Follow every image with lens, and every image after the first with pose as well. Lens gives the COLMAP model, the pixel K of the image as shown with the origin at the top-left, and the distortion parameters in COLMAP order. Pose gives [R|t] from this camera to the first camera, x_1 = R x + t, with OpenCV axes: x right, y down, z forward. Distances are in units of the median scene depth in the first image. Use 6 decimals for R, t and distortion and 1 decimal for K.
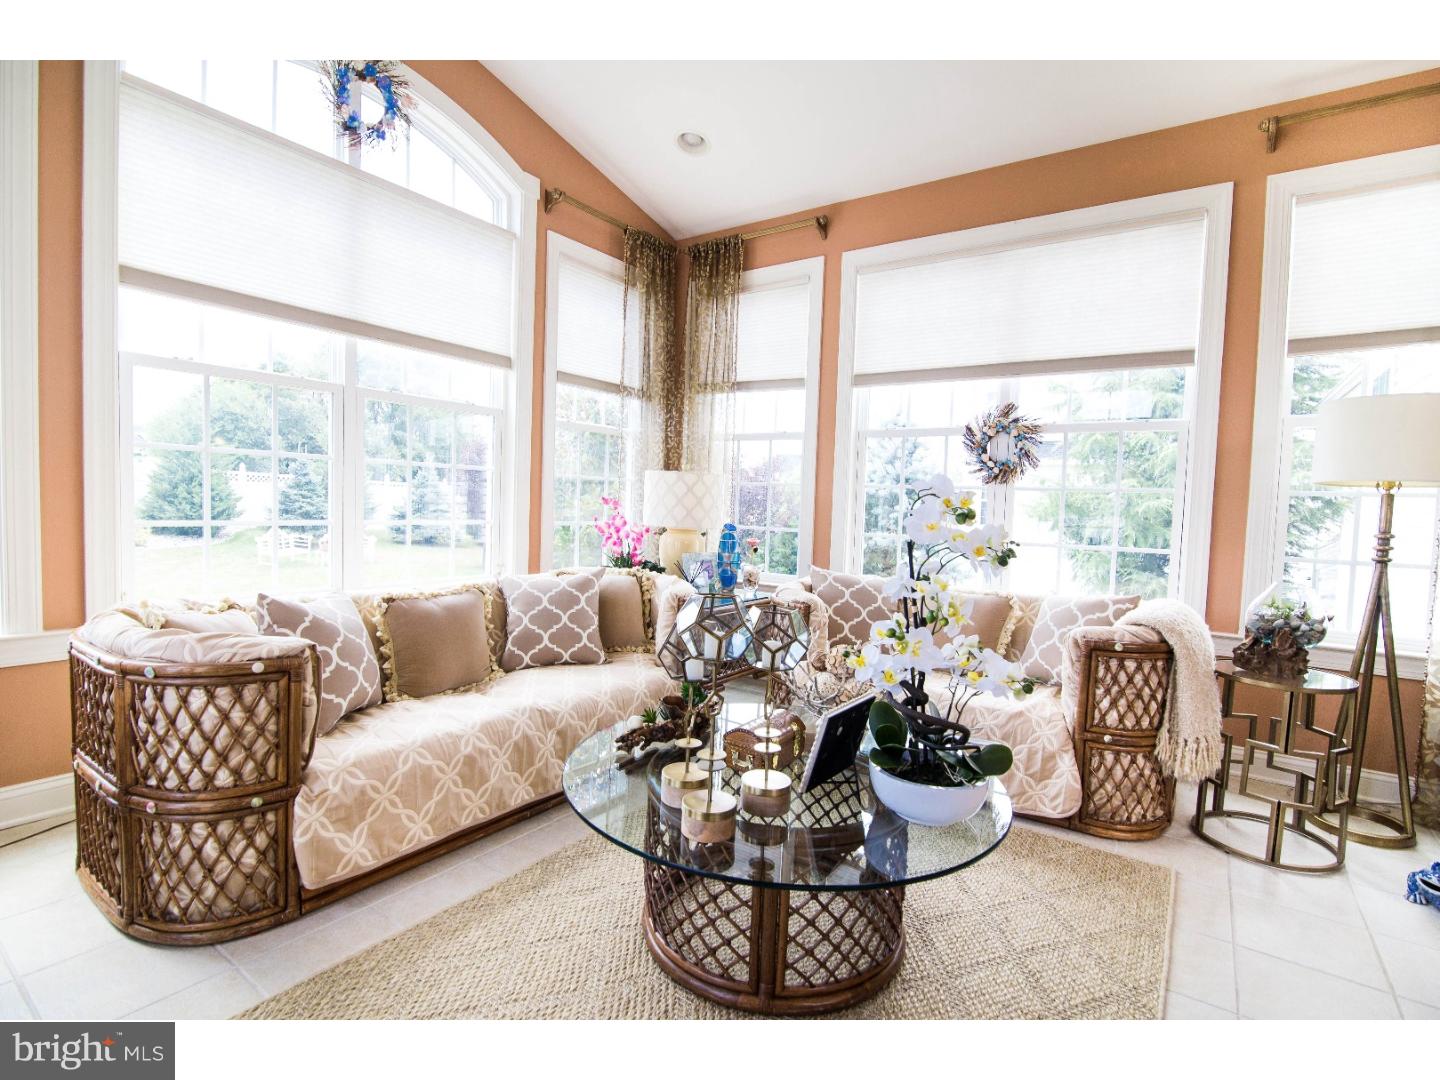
lens RADIAL K [[699.5, 0, 720.0], [0, 699.5, 540.0], [0, 0, 1]] dist [-0.016222, 0.000306]
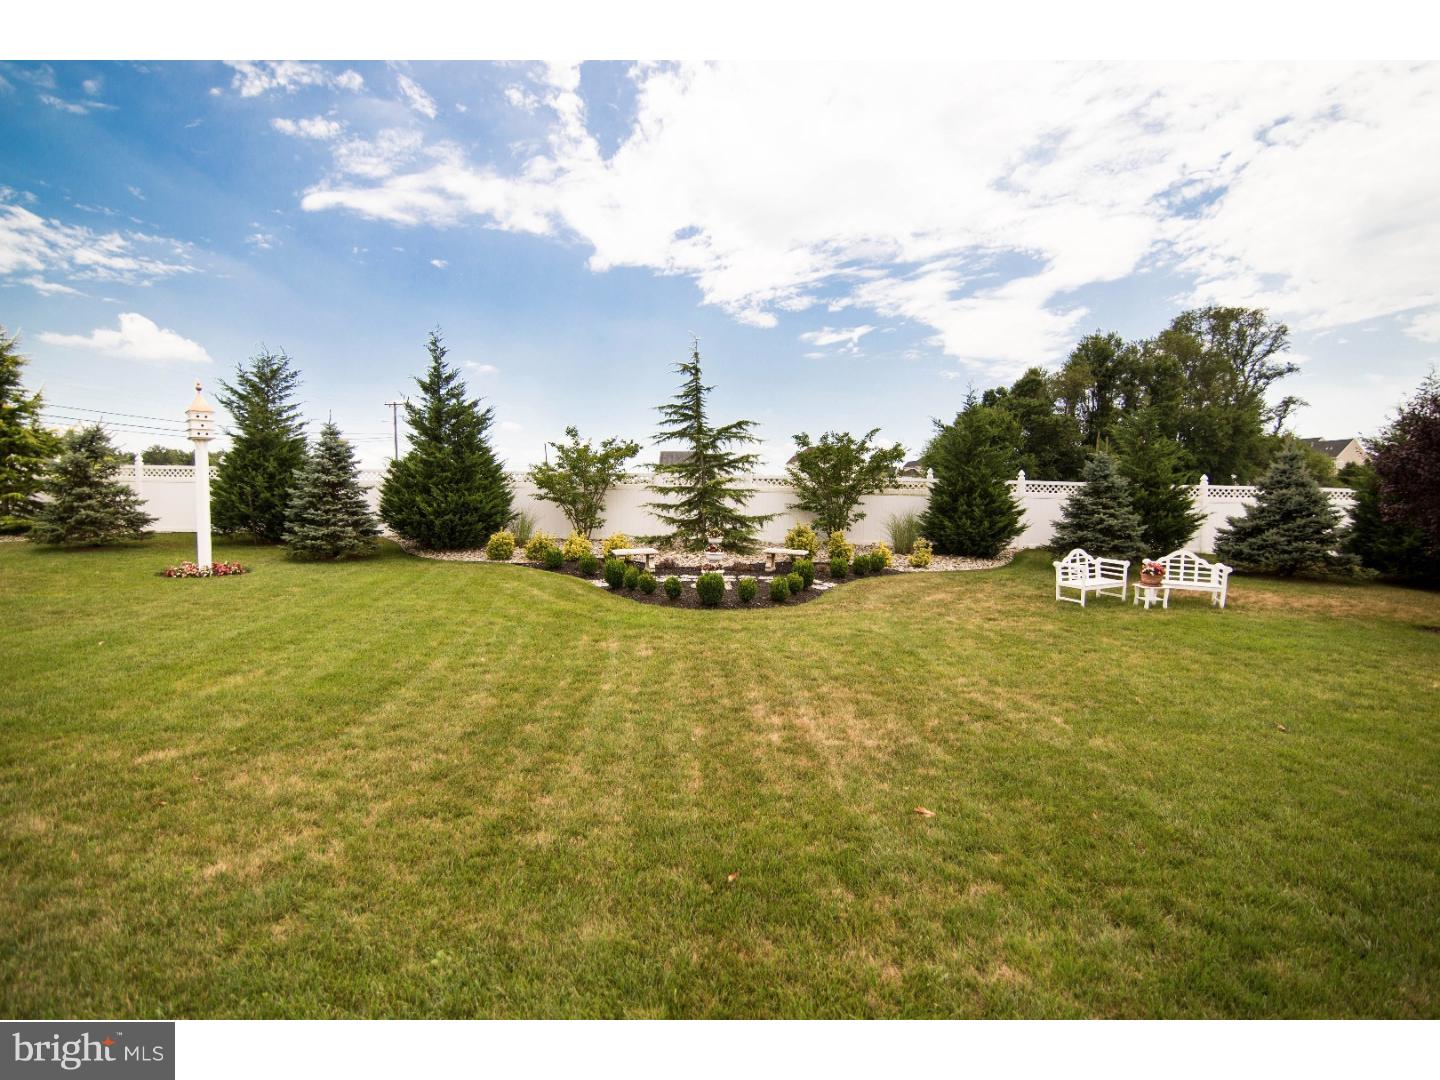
lens RADIAL K [[699.5, 0, 720.0], [0, 699.5, 540.0], [0, 0, 1]] dist [-0.016222, 0.000306]
pose [[0.567662, 0.003792, -0.823253, -0.227579], [-0.030131, 0.999415, -0.016173, -0.003217], [0.822710, 0.033986, 0.567444, 0.257093]]
